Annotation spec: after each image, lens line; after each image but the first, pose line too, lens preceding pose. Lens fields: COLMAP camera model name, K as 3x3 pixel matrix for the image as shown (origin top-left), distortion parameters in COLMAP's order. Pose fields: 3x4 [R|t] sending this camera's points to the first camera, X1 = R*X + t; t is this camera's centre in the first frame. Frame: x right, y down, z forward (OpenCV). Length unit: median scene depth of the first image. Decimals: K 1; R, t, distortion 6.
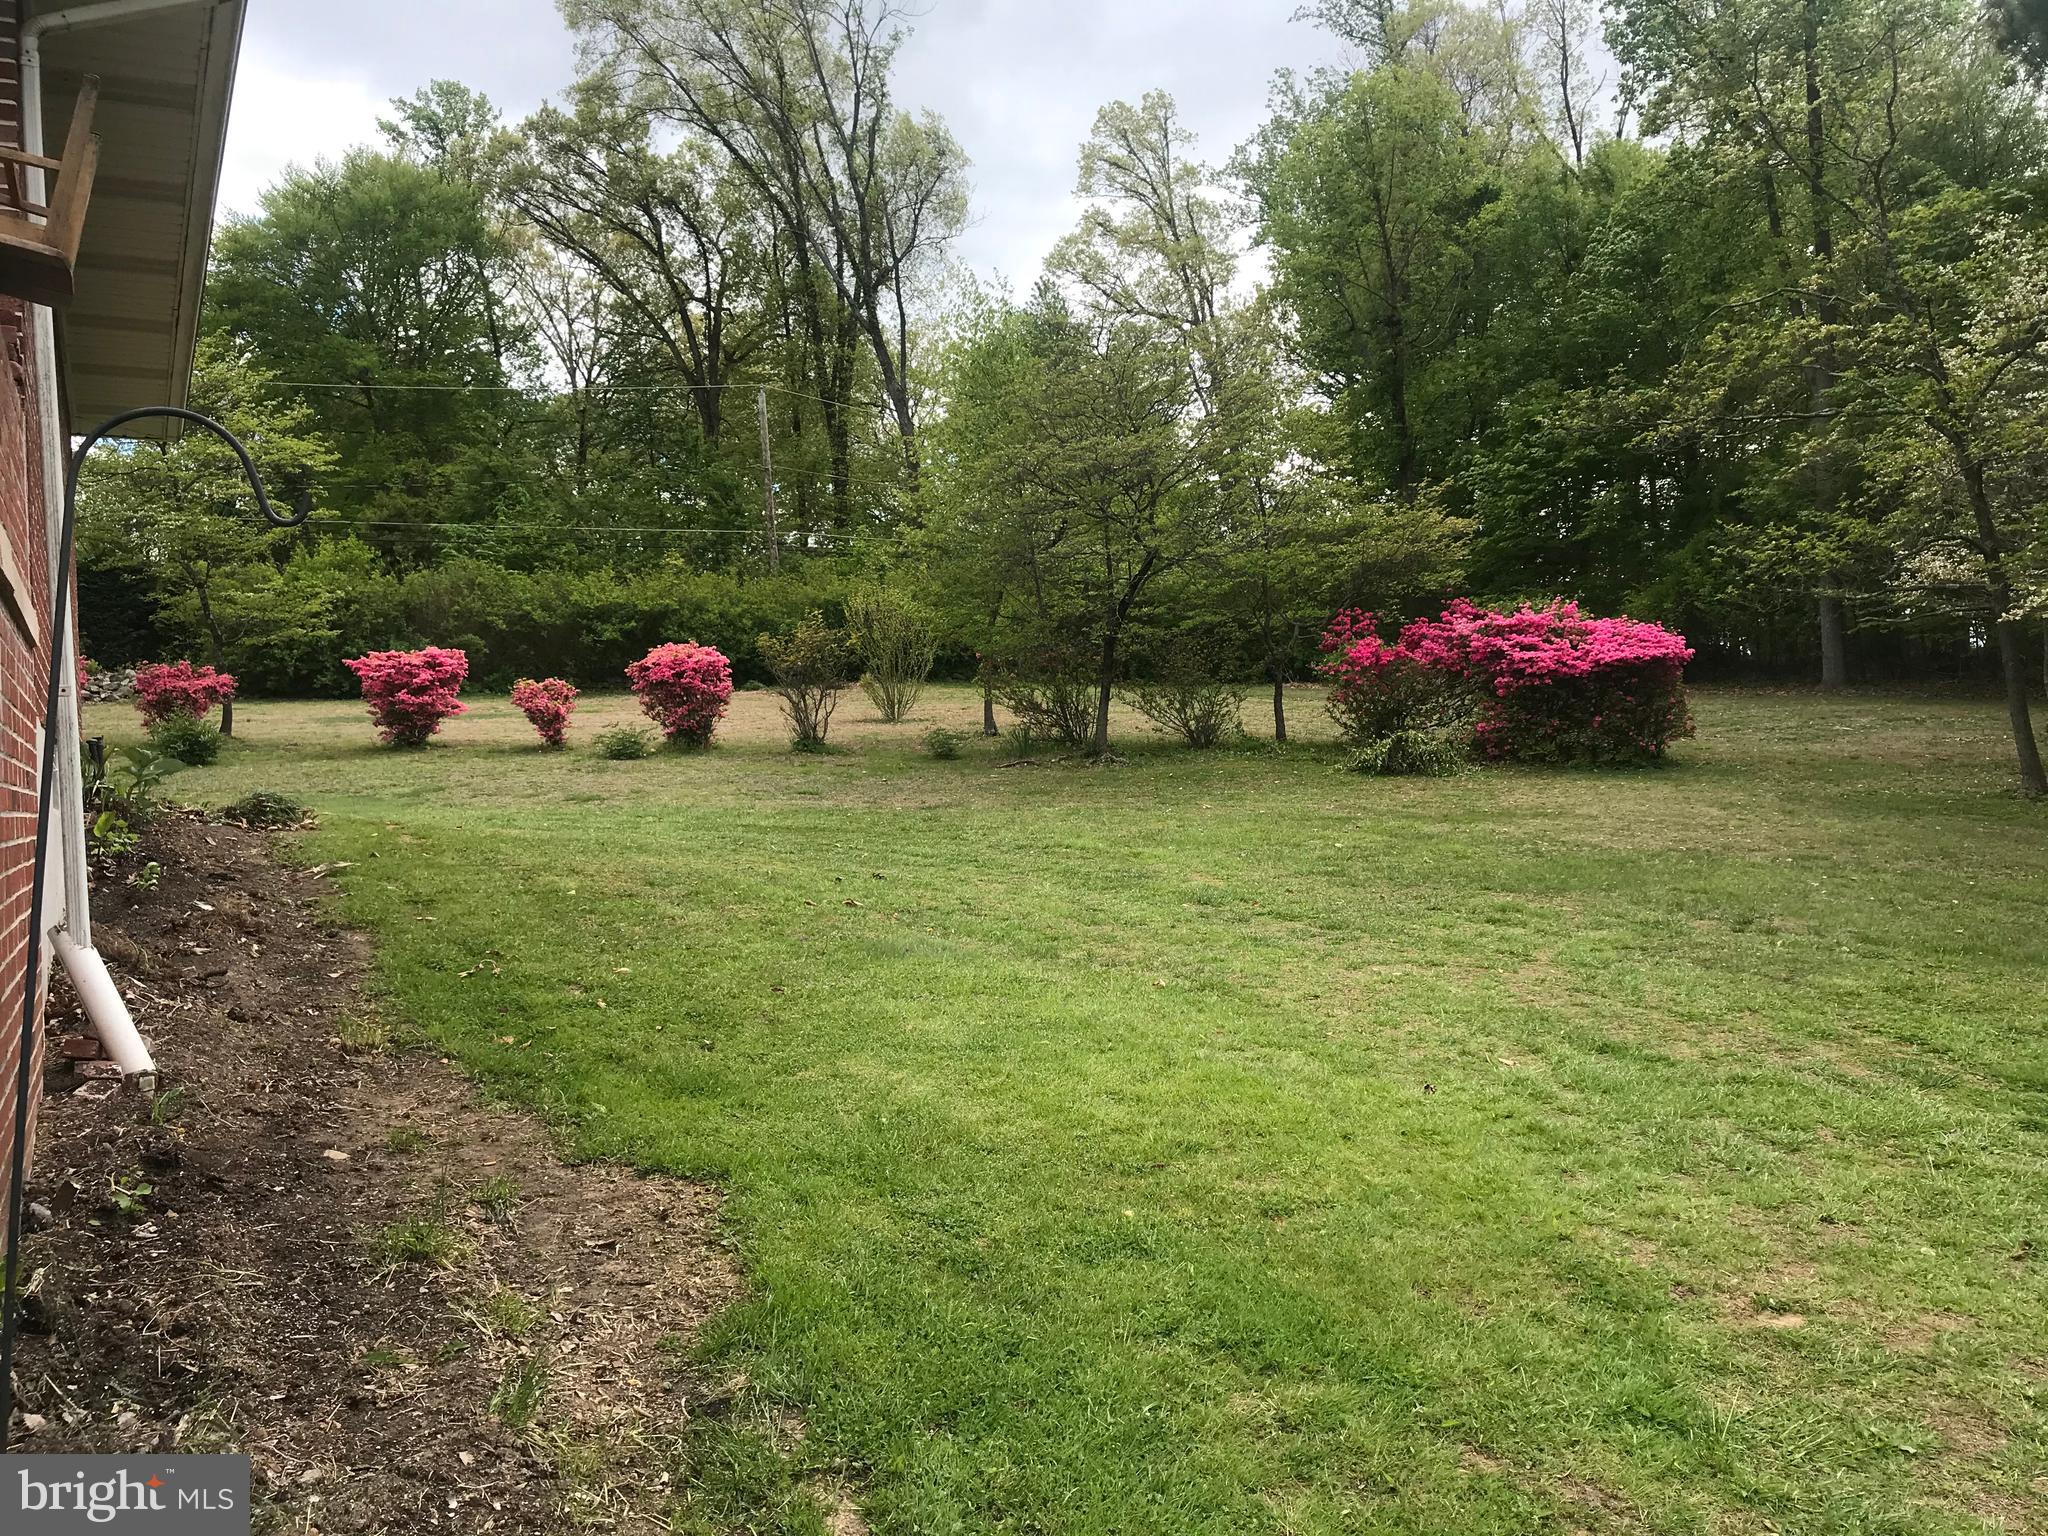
lens RADIAL K [[1680.4, 0, 1031.7], [0, 1680.4, 751.2], [0, 0, 1]] dist [0.043812, -0.052884]
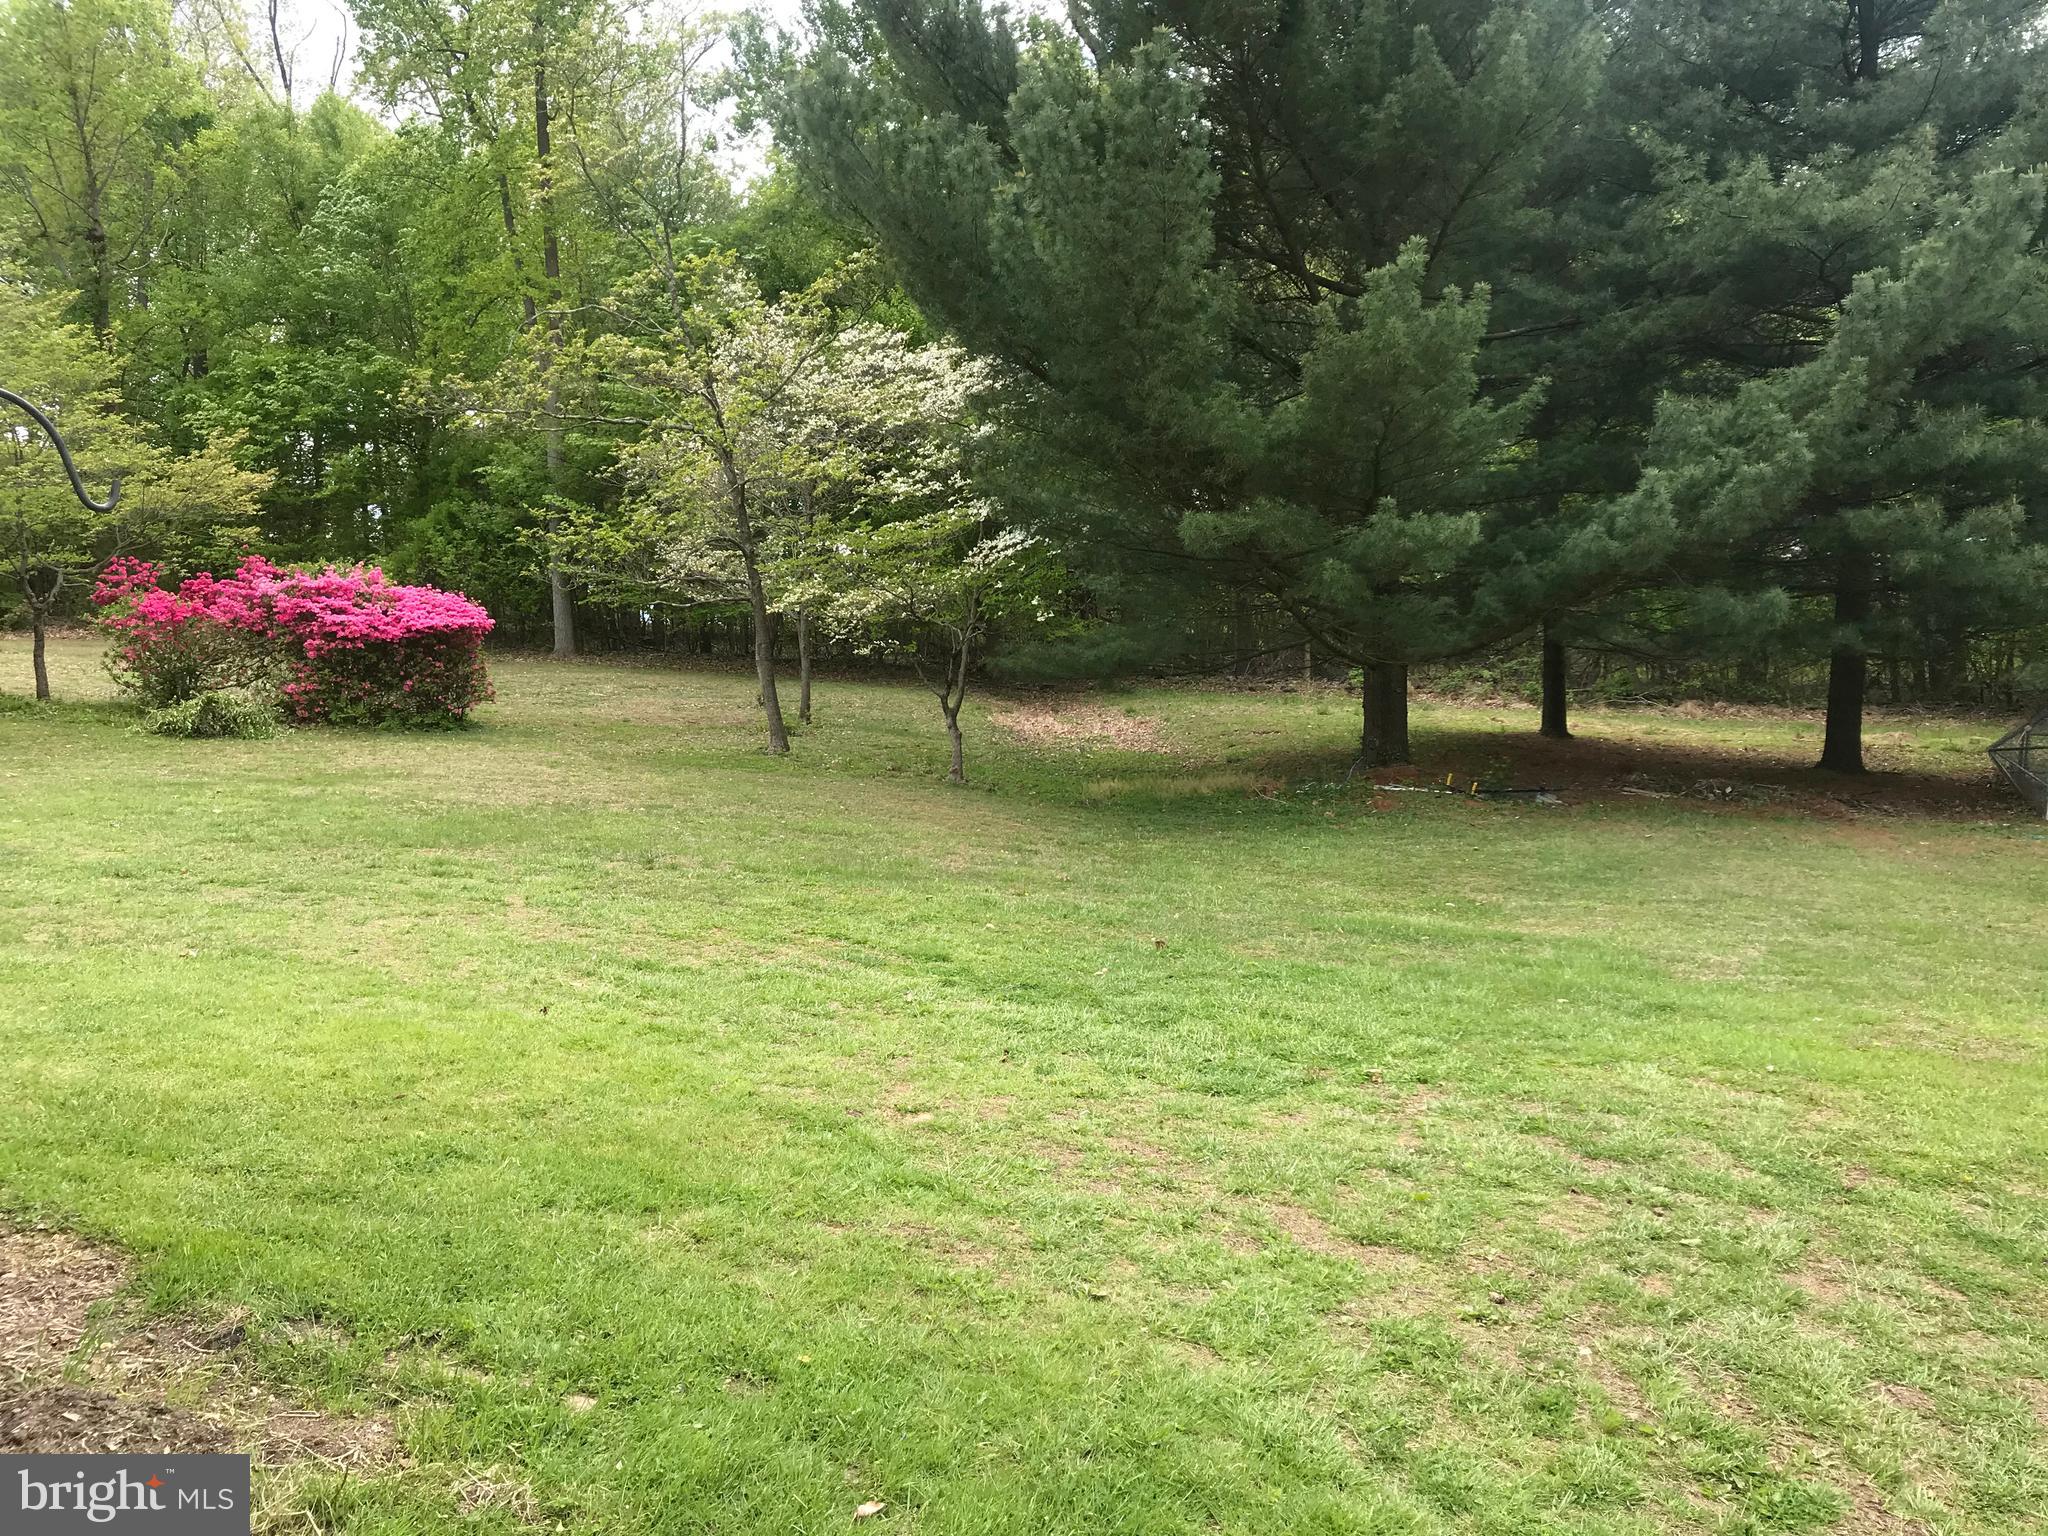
lens RADIAL K [[1680.4, 0, 1016.7], [0, 1680.4, 763.3], [0, 0, 1]] dist [0.043812, -0.052884]
pose [[0.733367, -0.015535, 0.679656, -0.093885], [-0.005617, 0.999566, 0.028908, -0.001651], [-0.679810, -0.025018, 0.732961, -0.020146]]
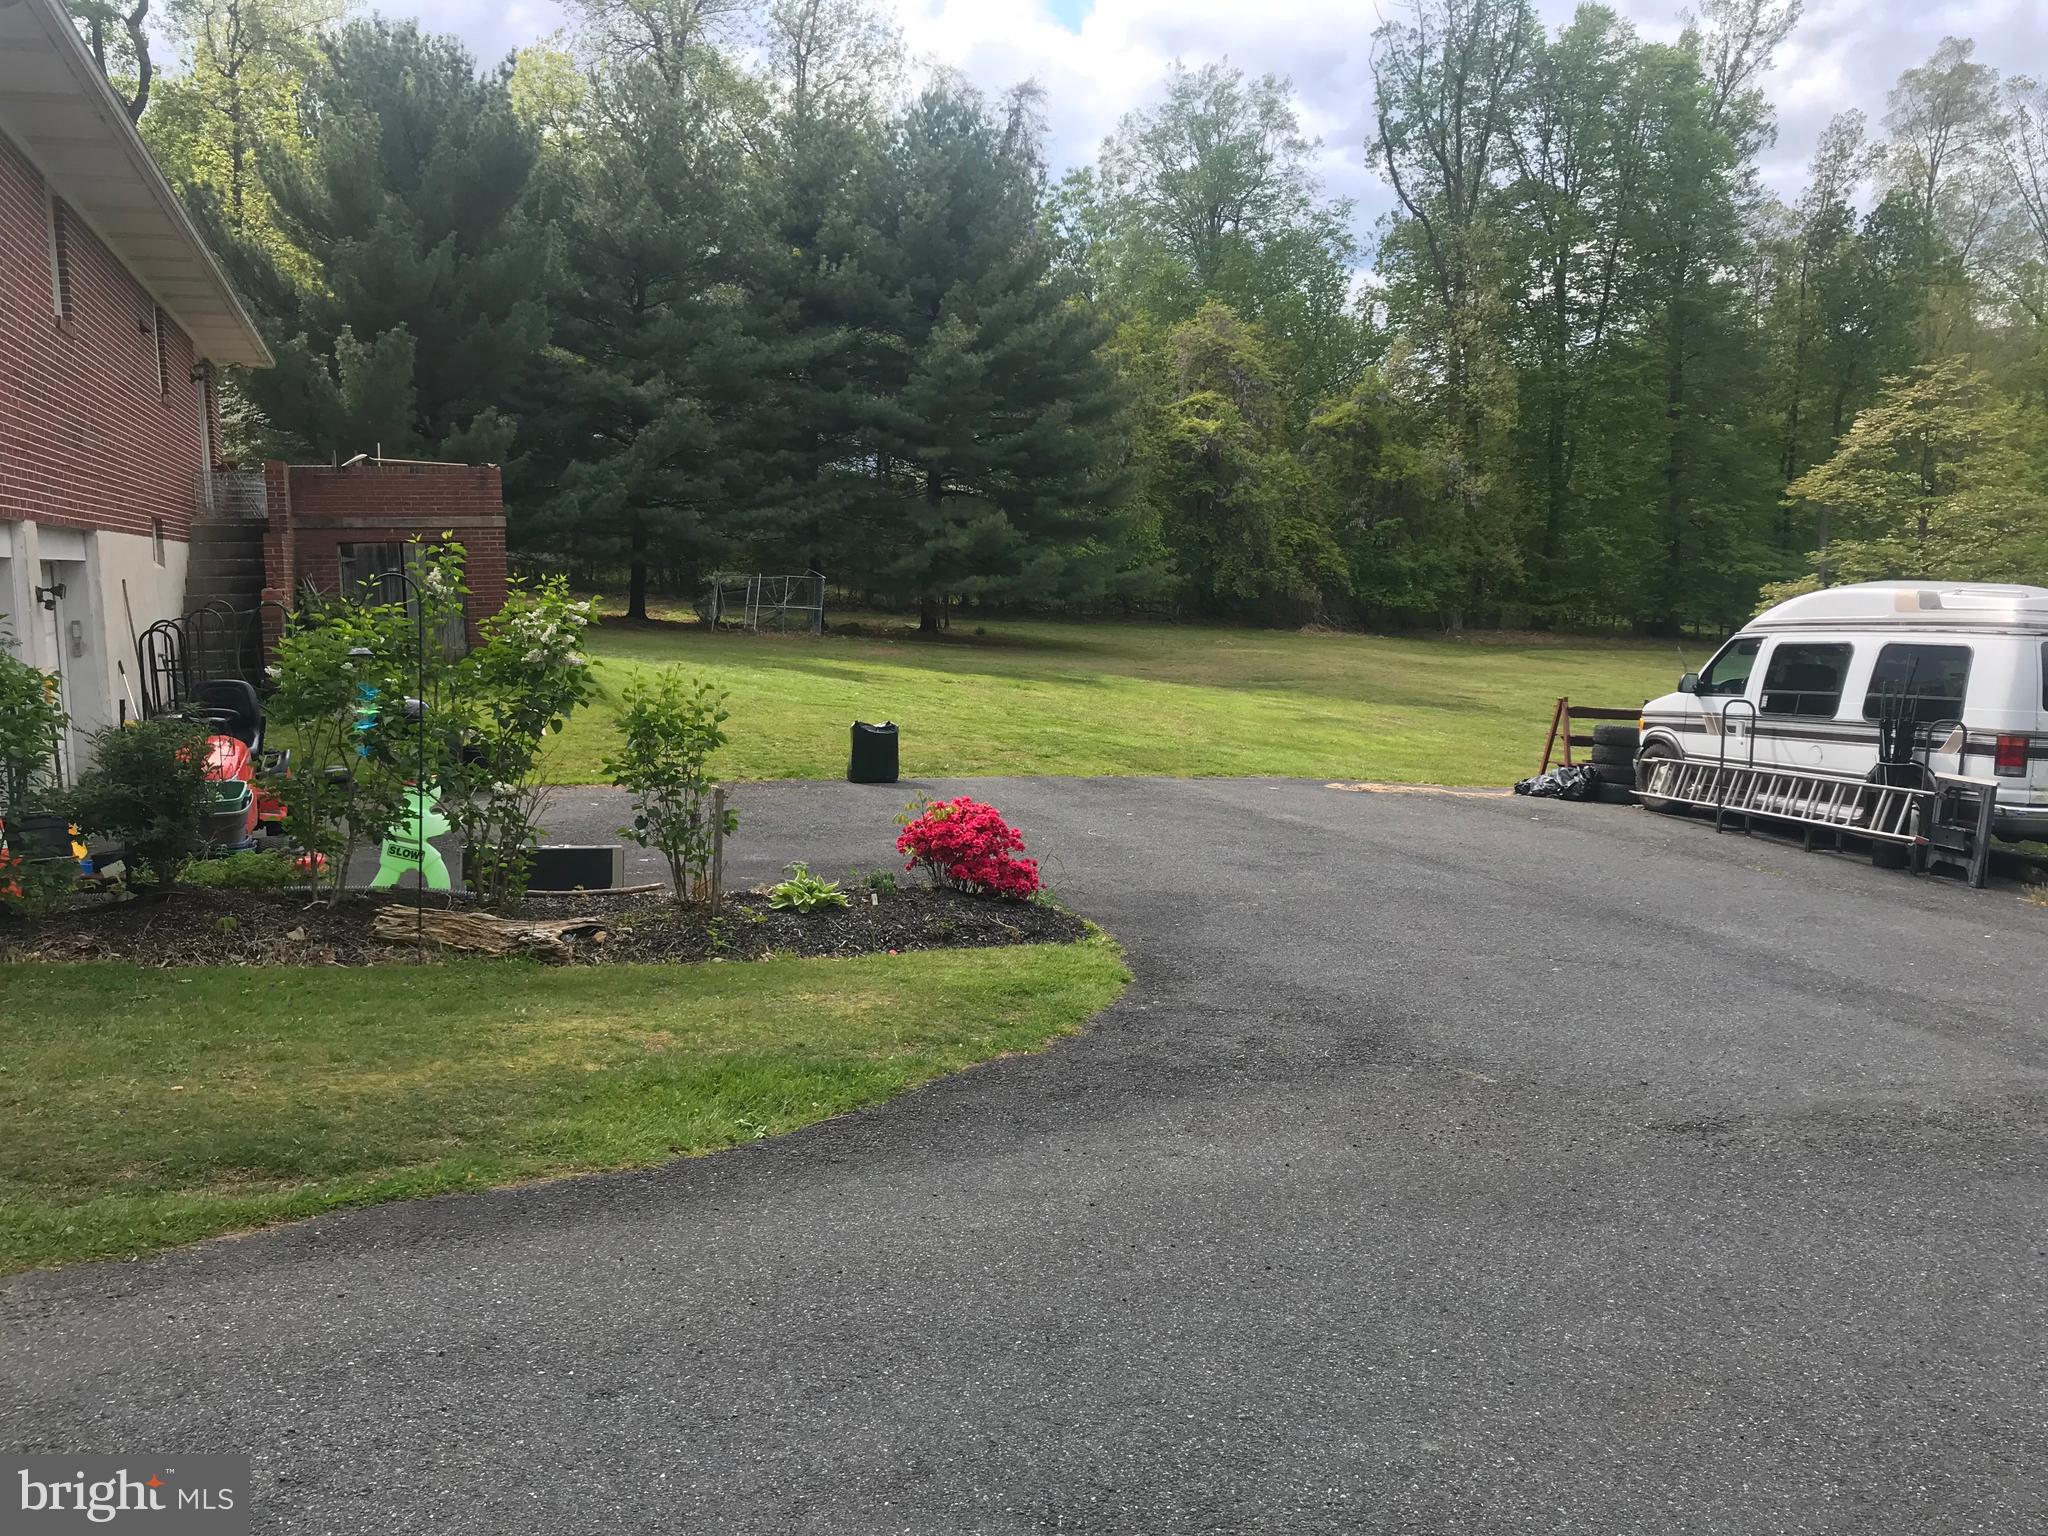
lens RADIAL K [[1680.4, 0, 1025.9], [0, 1680.4, 764.9], [0, 0, 1]] dist [0.043812, -0.052884]
pose [[0.135196, -0.077401, 0.987791, -1.034553], [-0.007684, 0.996832, 0.079161, 0.036700], [-0.990789, -0.018293, 0.134173, -0.367946]]
